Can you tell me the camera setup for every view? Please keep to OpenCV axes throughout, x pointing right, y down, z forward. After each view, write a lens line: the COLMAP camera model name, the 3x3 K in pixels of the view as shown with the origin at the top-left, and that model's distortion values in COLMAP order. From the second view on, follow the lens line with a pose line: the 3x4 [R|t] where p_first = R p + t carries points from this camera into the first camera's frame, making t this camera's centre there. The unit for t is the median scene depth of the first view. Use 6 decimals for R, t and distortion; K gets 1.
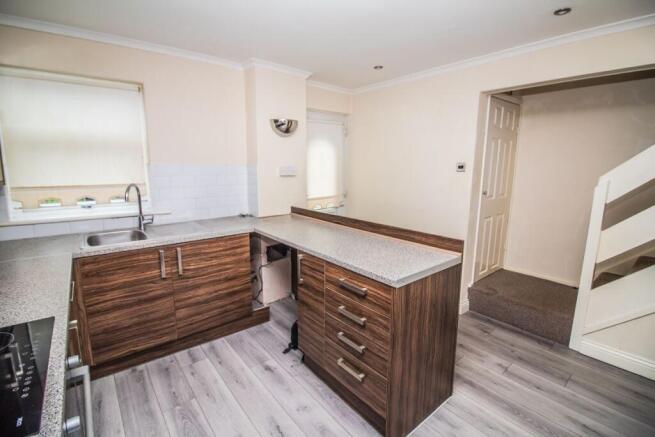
lens RADIAL K [[305.8, 0, 327.9], [0, 305.8, 216.4], [0, 0, 1]] dist [0.000899, 0.000132]
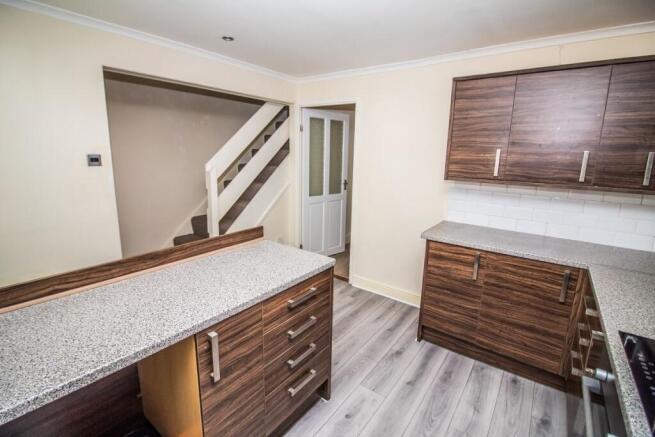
lens RADIAL K [[305.8, 0, 327.6], [0, 305.8, 220.4], [0, 0, 1]] dist [0.000899, 0.000132]
pose [[-0.250806, -0.226783, 0.941098, -0.692242], [0.142232, 0.952988, 0.267554, -0.211615], [-0.957531, 0.200958, -0.206759, 0.972509]]
